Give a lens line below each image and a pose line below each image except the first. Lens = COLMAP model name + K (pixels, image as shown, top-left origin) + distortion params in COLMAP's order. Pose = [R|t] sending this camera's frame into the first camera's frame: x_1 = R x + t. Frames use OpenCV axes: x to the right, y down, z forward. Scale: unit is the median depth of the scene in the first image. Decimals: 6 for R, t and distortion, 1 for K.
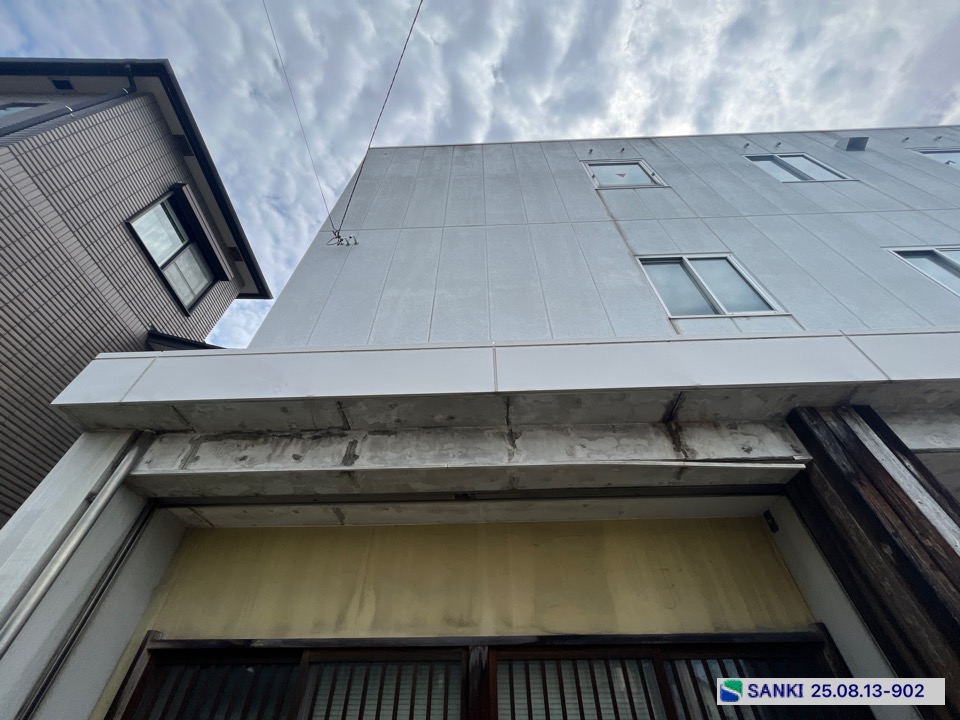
lens RADIAL K [[386.5, 0, 475.6], [0, 386.5, 360.6], [0, 0, 1]] dist [-0.001753, -0.000149]
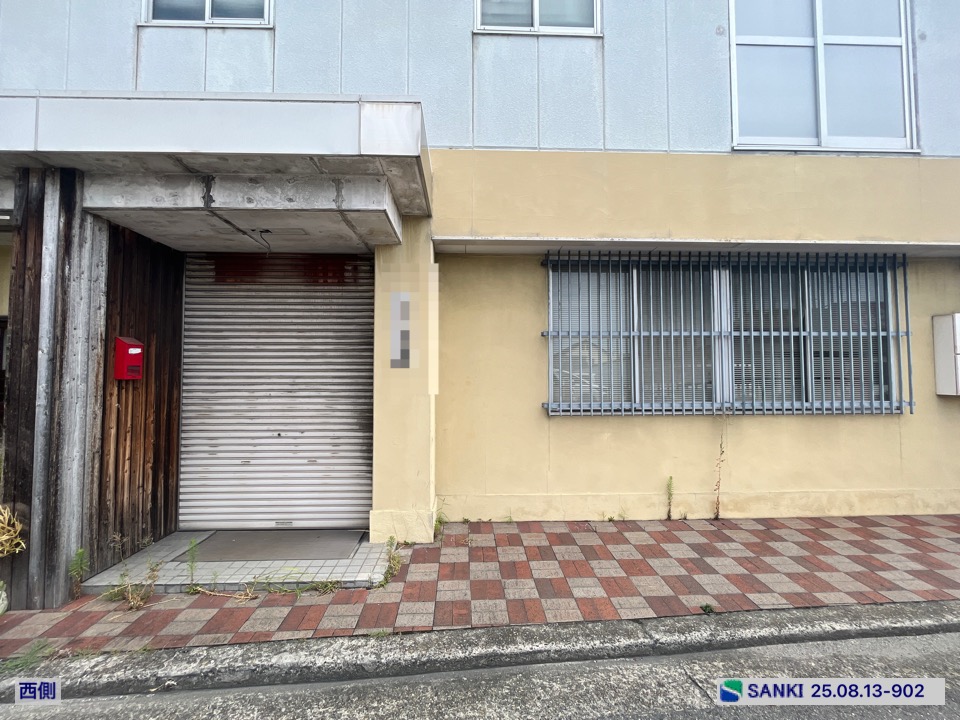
lens RADIAL K [[386.5, 0, 476.5], [0, 386.5, 359.4], [0, 0, 1]] dist [-0.001753, -0.000149]
pose [[0.997704, 0.005635, 0.067489, 2.209948], [-0.050011, 0.733267, 0.678099, -0.335063], [-0.045667, -0.679917, 0.731866, -0.378692]]
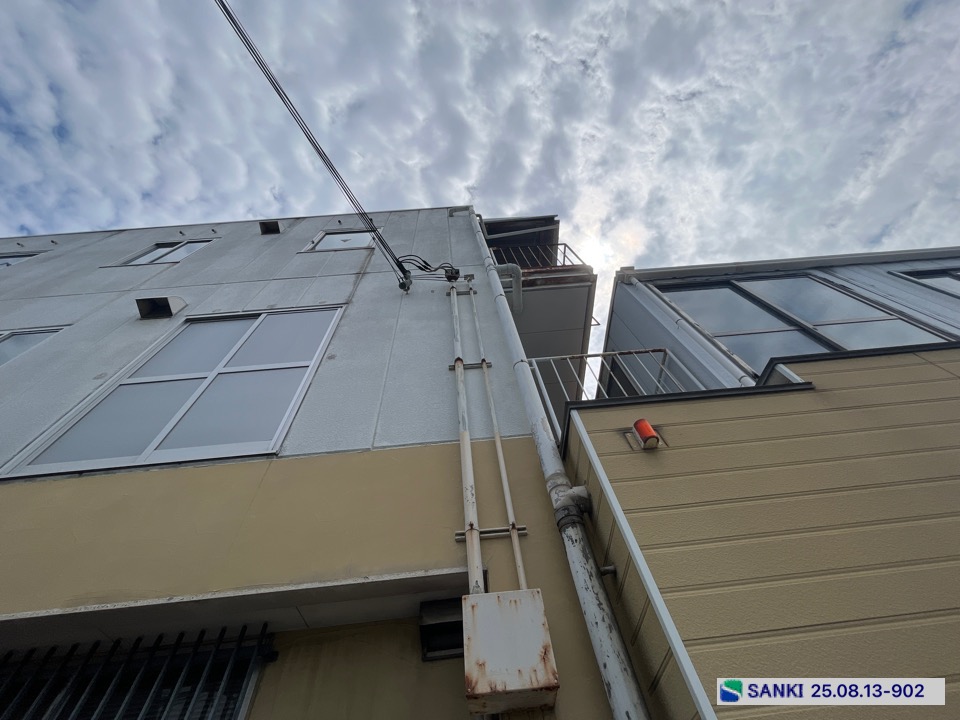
lens RADIAL K [[386.5, 0, 478.0], [0, 386.5, 359.6], [0, 0, 1]] dist [-0.001753, -0.000149]
pose [[0.996706, -0.051911, 0.062309, 4.796936], [0.063420, 0.977769, -0.199863, 0.043717], [-0.050549, 0.203156, 0.977841, 0.180942]]
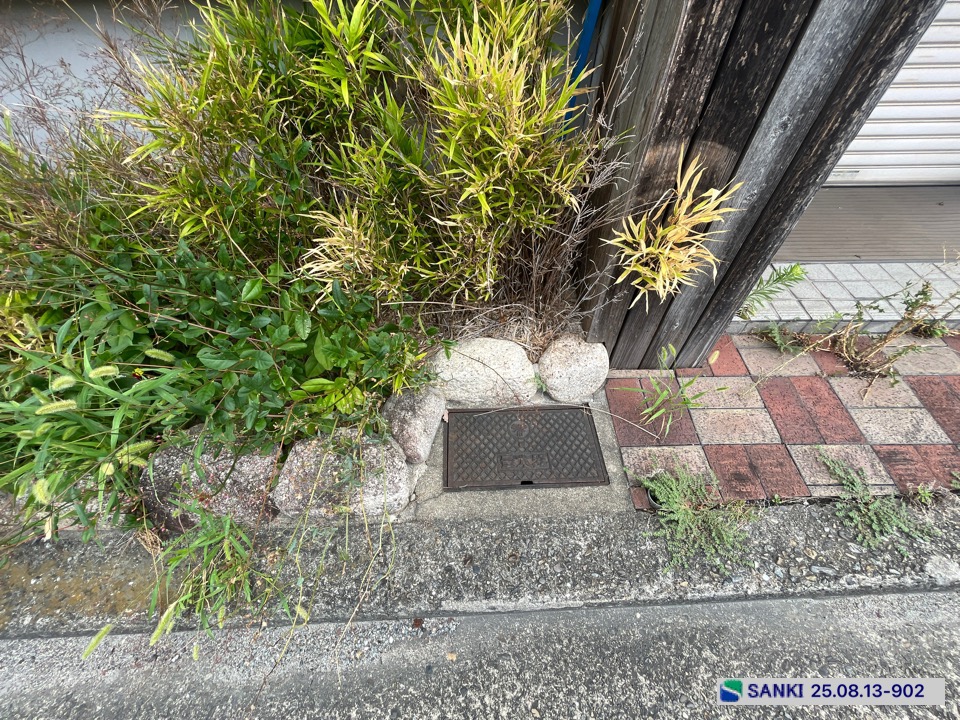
lens RADIAL K [[386.5, 0, 481.0], [0, 386.5, 357.5], [0, 0, 1]] dist [-0.001753, -0.000149]
pose [[0.999460, -0.028020, 0.017165, 0.674868], [-0.019365, -0.080238, 0.996588, 0.502288], [-0.026547, -0.996382, -0.080738, 0.091264]]
